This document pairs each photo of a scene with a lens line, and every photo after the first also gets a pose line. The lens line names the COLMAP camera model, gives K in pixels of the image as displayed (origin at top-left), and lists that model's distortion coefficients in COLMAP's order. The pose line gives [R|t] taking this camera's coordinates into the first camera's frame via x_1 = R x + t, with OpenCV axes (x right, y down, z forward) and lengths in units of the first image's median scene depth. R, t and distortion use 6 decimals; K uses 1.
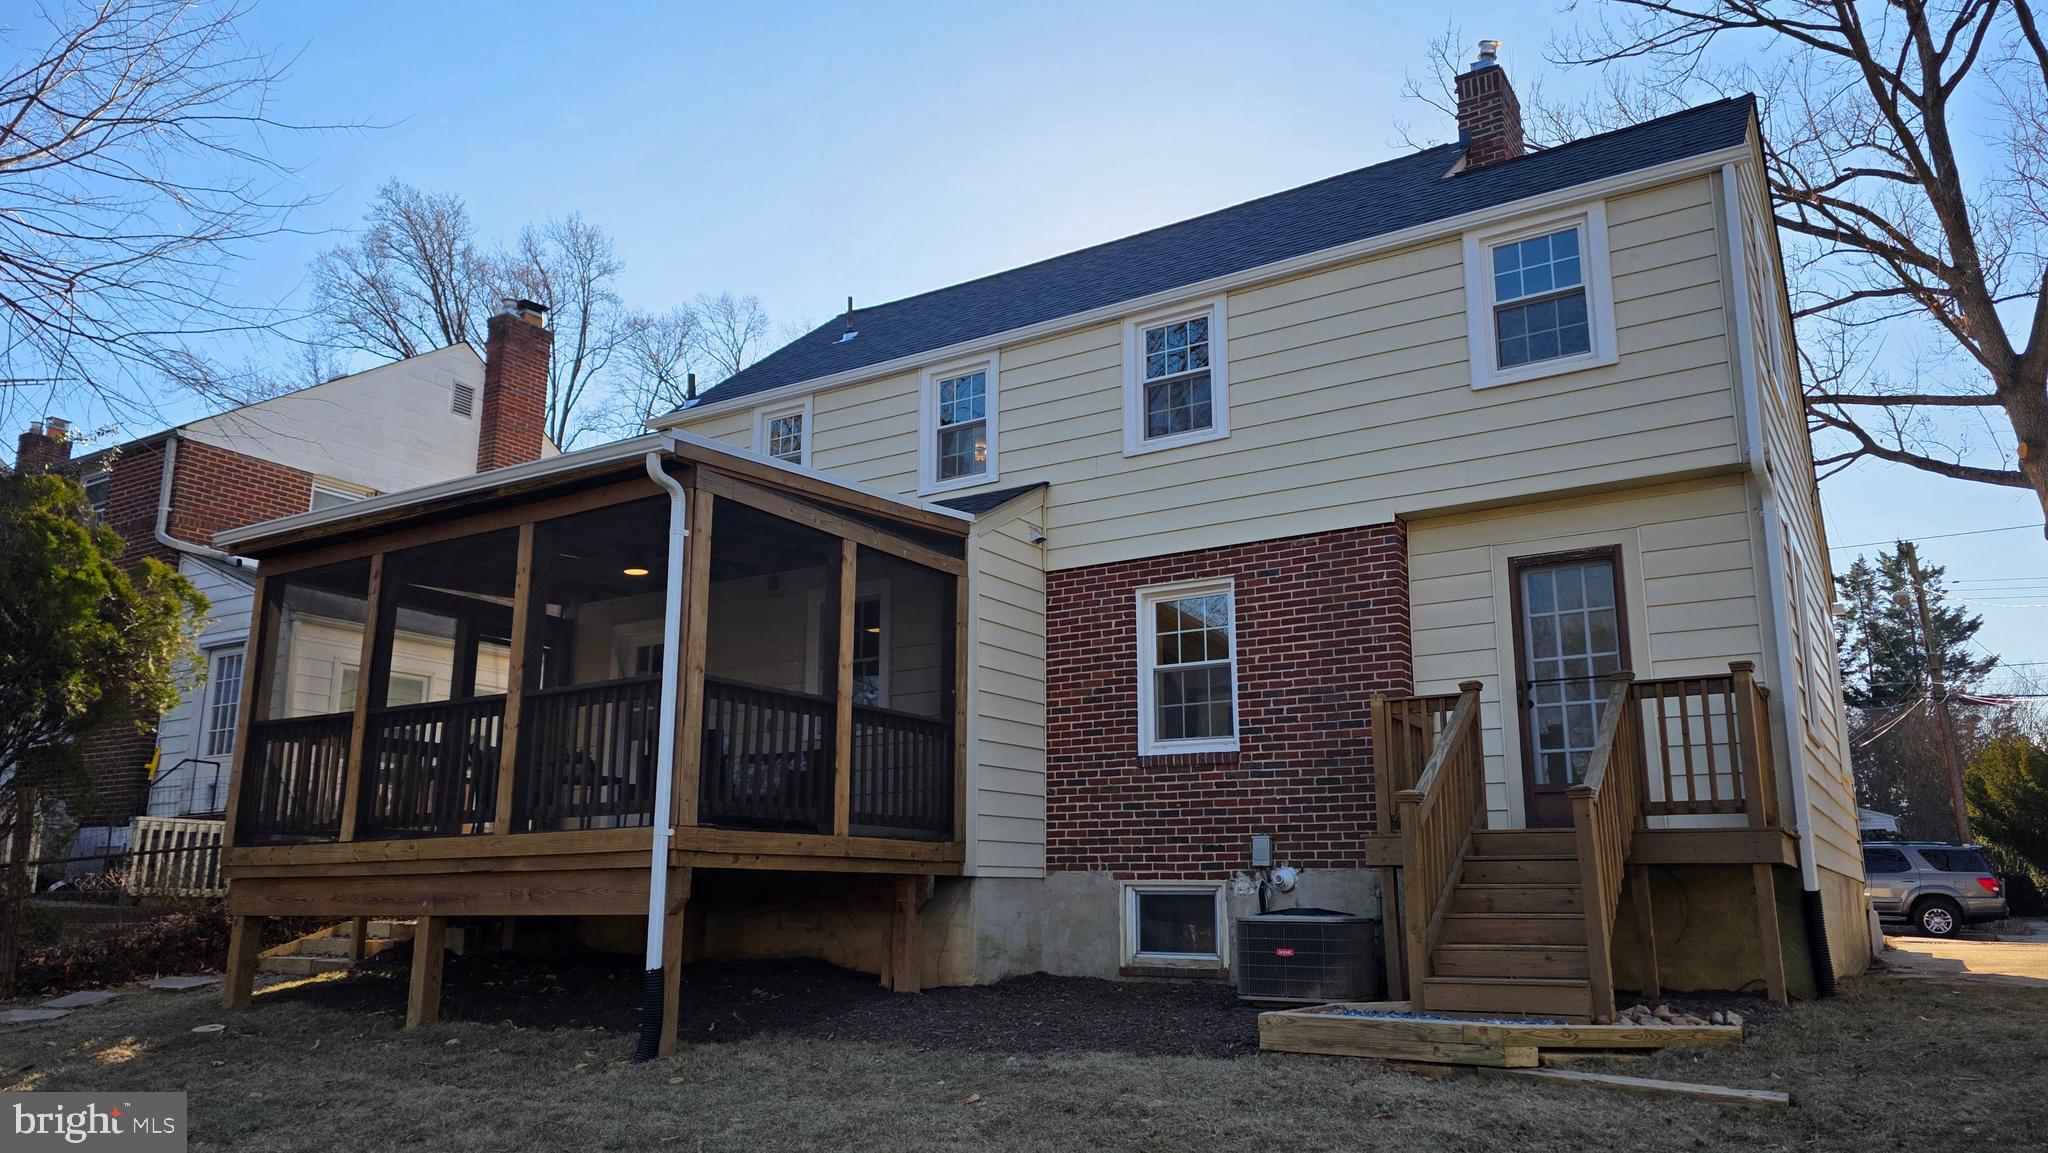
lens RADIAL K [[1431.2, 0, 1024.0], [0, 1431.2, 576.5], [0, 0, 1]] dist [0.049810, 0.000147]
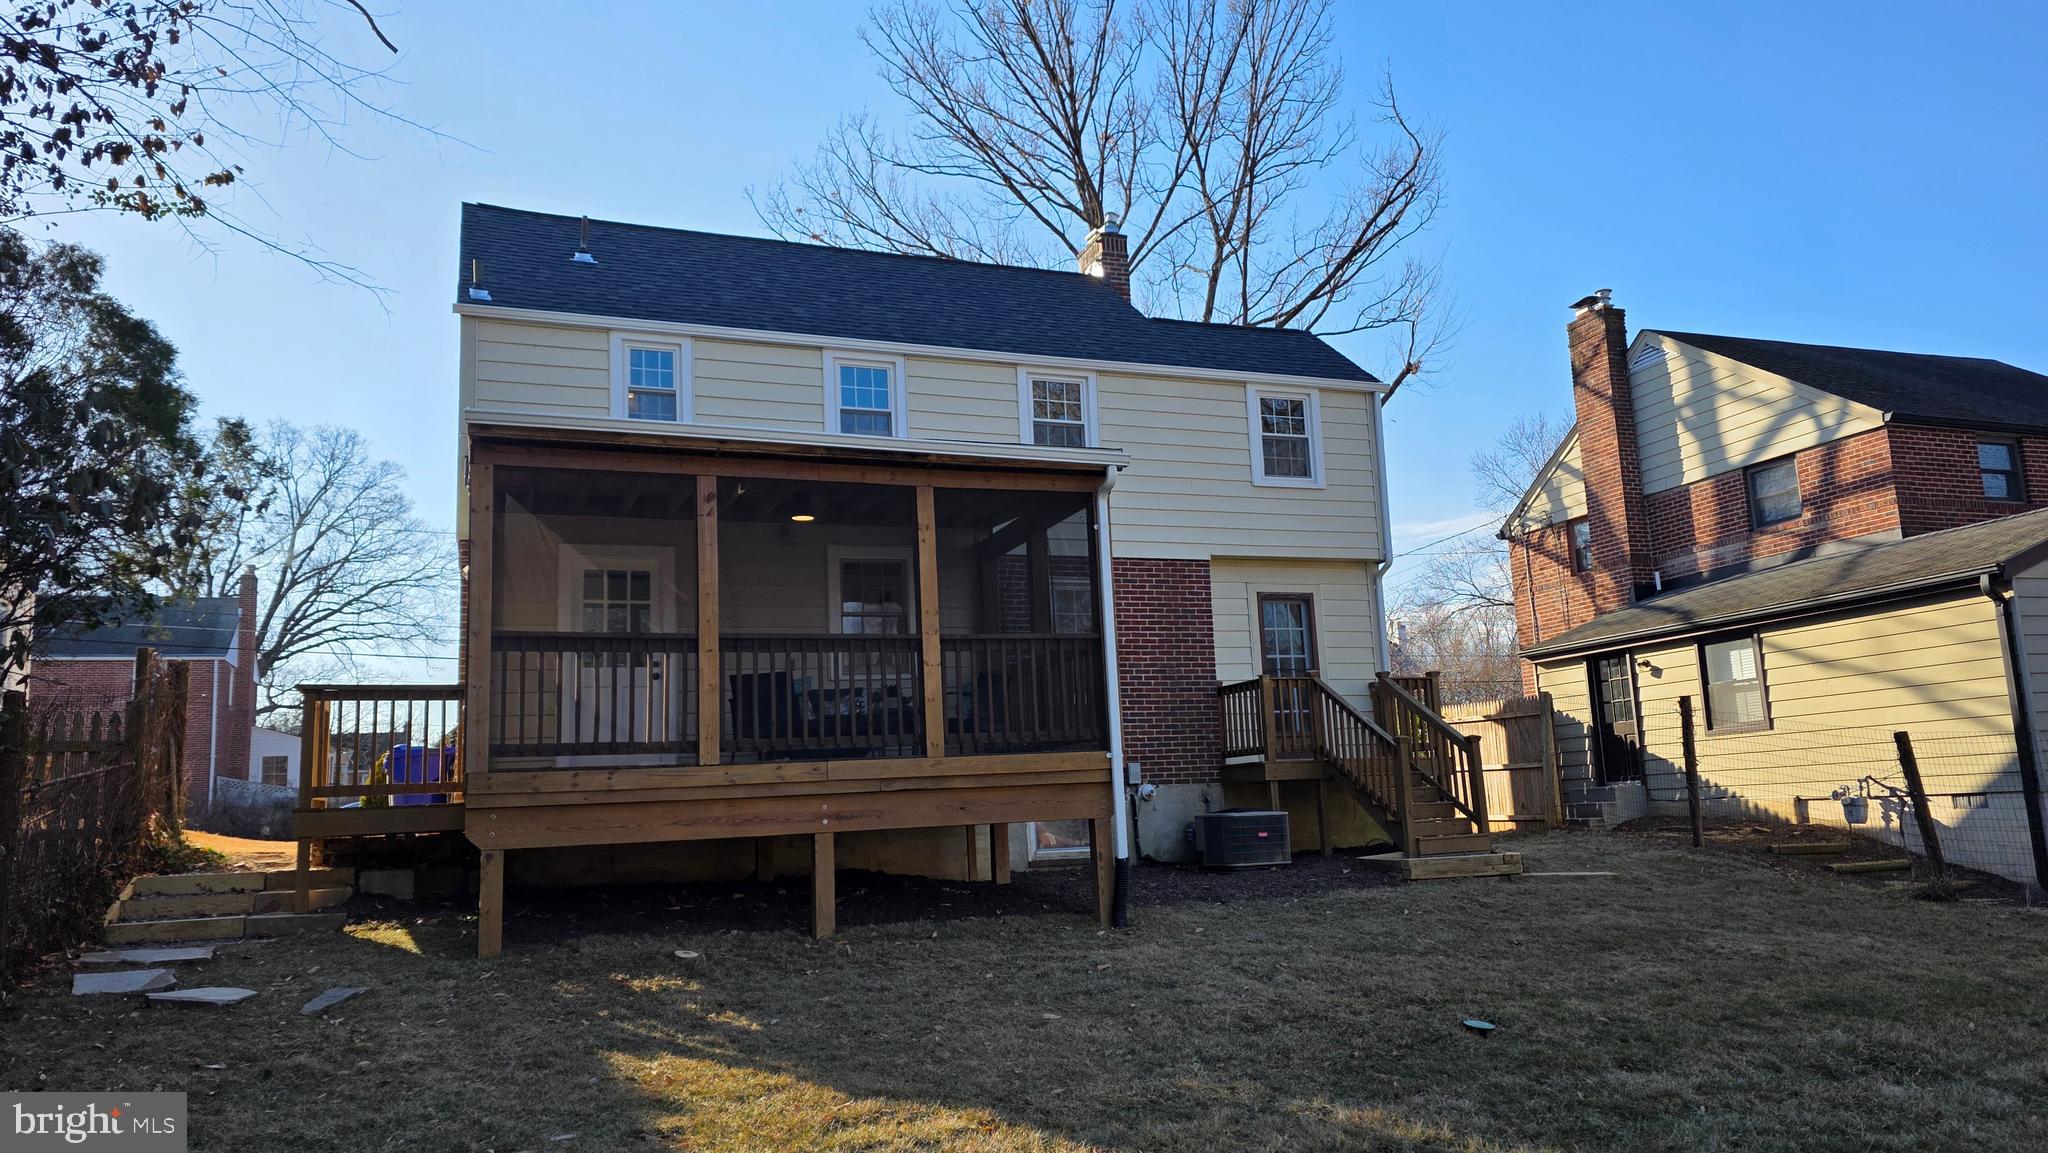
lens RADIAL K [[1431.2, 0, 1024.0], [0, 1431.2, 576.5], [0, 0, 1]] dist [0.049810, 0.000147]
pose [[0.596385, 0.106033, 0.795664, -1.112580], [-0.140427, 0.989733, -0.026640, 0.049475], [-0.790320, -0.095845, 0.605152, 0.232820]]
